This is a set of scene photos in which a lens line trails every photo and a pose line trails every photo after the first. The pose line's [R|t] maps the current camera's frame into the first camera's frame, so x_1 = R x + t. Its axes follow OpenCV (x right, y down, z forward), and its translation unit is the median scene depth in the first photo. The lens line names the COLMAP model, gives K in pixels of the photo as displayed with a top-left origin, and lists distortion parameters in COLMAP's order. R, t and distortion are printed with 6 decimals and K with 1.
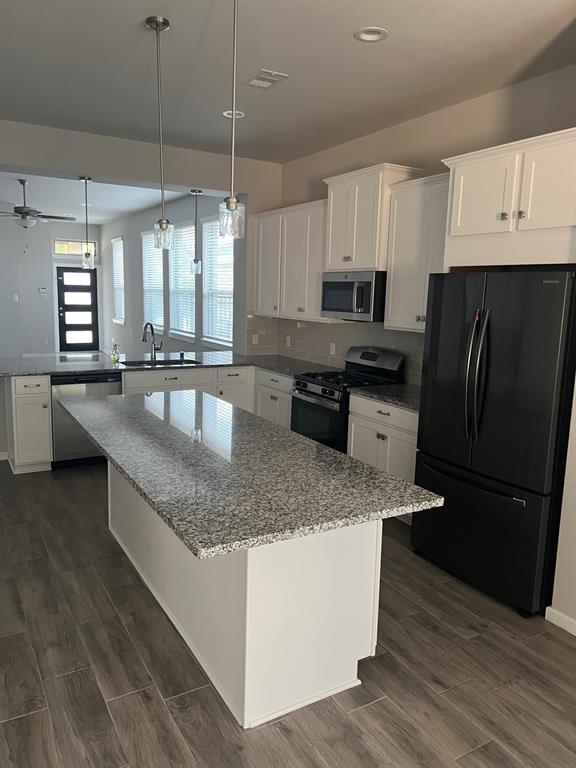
lens RADIAL K [[583.0, 0, 301.0], [0, 583.0, 380.1], [0, 0, 1]] dist [0.078126, -0.102988]
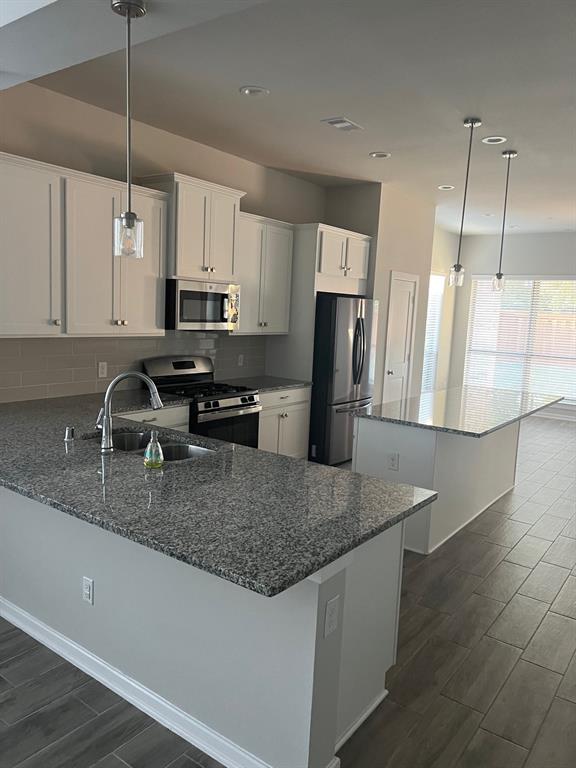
lens RADIAL K [[577.7, 0, 288.0], [0, 577.7, 384.0], [0, 0, 1]] dist [0.074582, -0.100700]
pose [[-0.389278, -0.163550, 0.906485, -0.909923], [0.084122, 0.973686, 0.211799, -0.218024], [-0.917271, 0.158704, -0.365276, 1.286962]]
